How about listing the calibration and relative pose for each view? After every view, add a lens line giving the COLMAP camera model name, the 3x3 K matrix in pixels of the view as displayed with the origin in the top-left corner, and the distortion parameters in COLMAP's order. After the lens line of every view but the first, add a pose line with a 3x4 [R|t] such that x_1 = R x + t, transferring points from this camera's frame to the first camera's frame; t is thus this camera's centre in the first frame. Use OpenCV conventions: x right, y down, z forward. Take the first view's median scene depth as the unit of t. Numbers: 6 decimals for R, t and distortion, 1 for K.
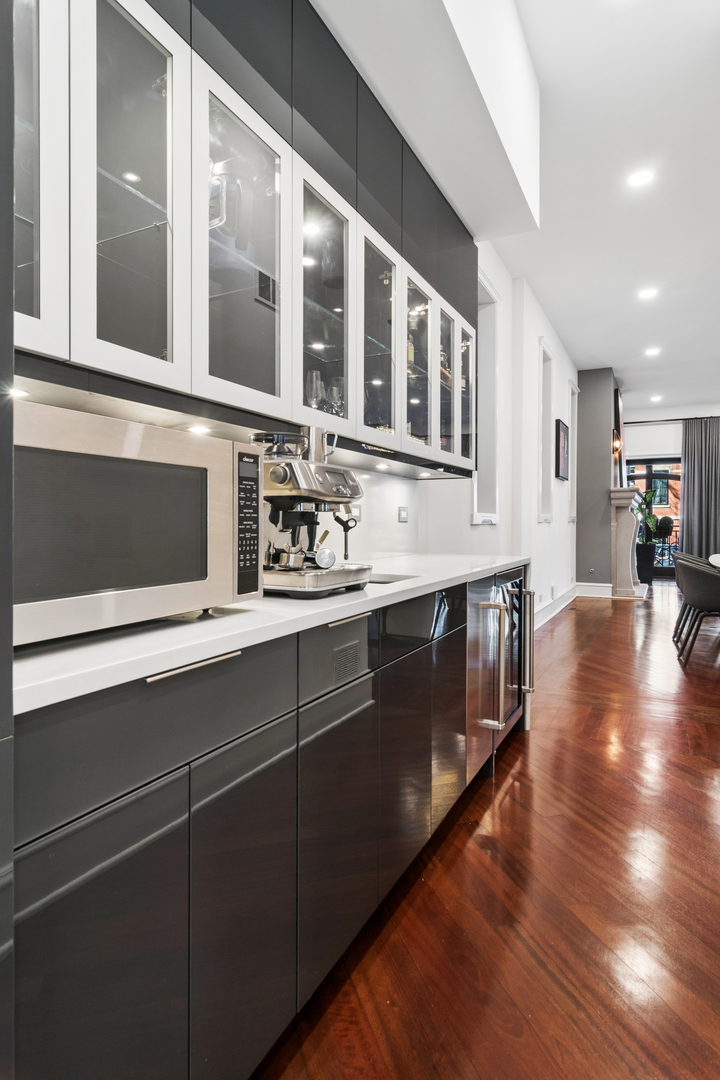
lens RADIAL K [[578.4, 0, 367.9], [0, 578.4, 532.6], [0, 0, 1]] dist [0.006340, -0.000443]
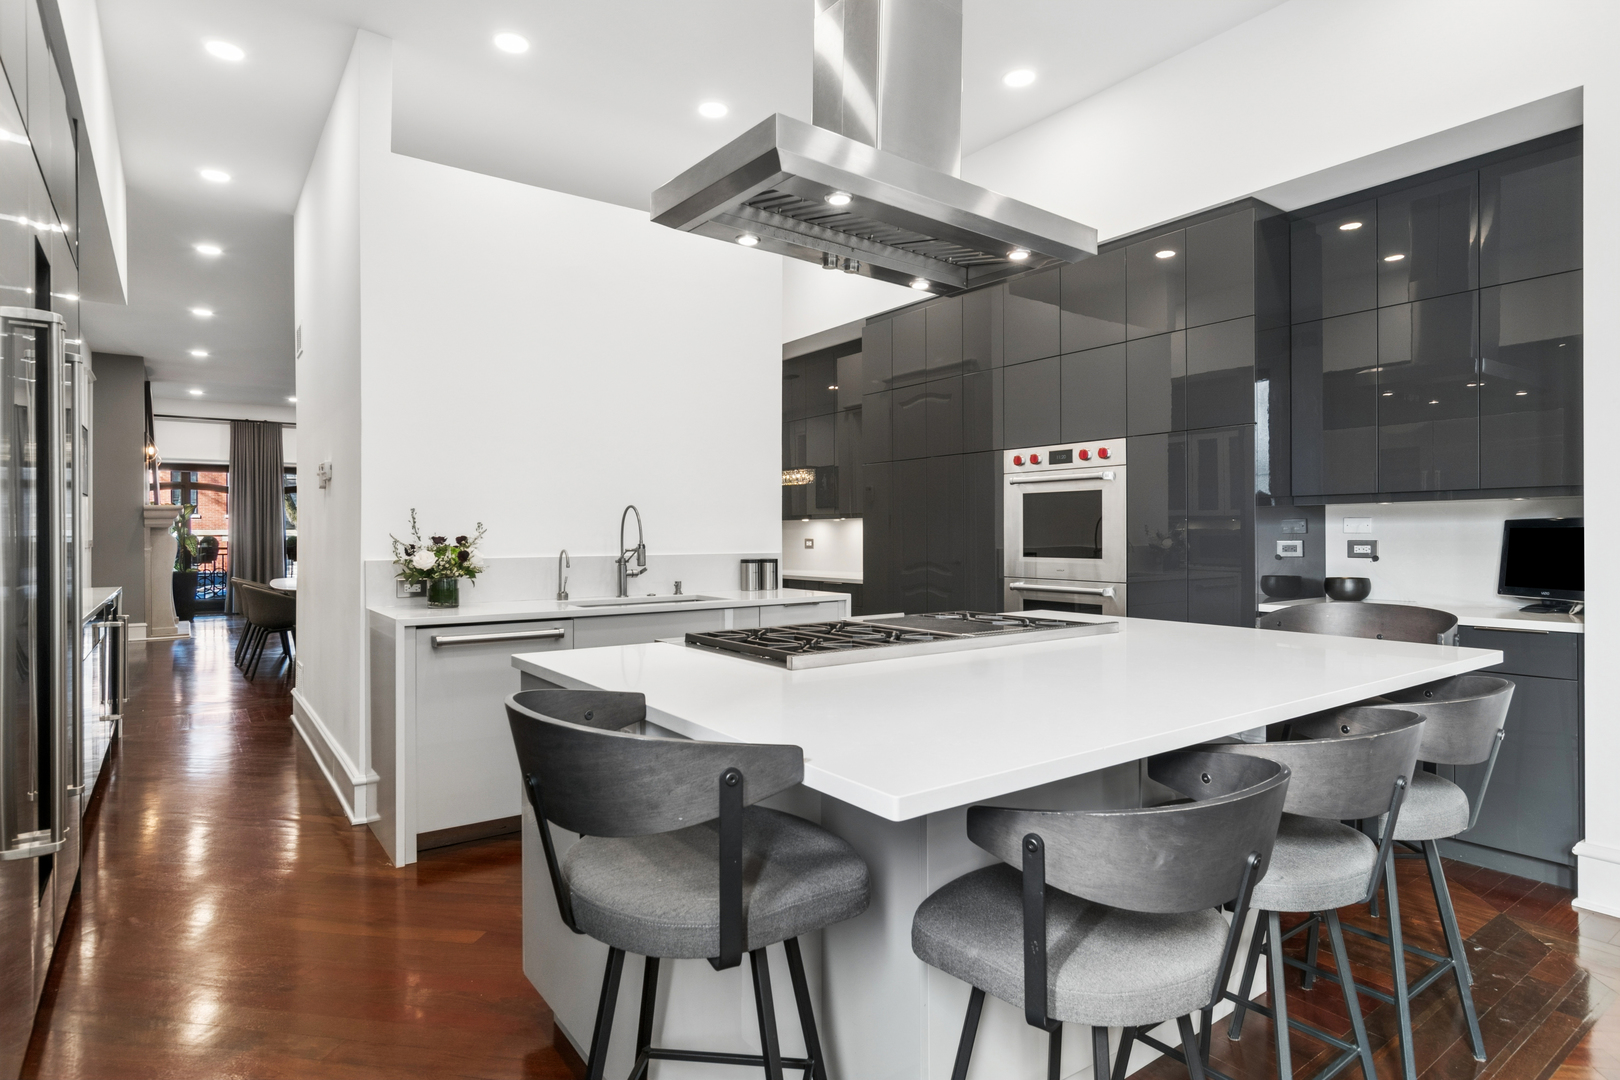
lens RADIAL K [[867.6, 0, 811.3], [0, 867.6, 539.3], [0, 0, 1]] dist [0.006340, -0.000443]
pose [[0.450882, -0.005555, 0.892566, -0.419254], [0.017084, 0.999851, -0.002407, -0.016058], [-0.892420, 0.016334, 0.450910, -0.651738]]
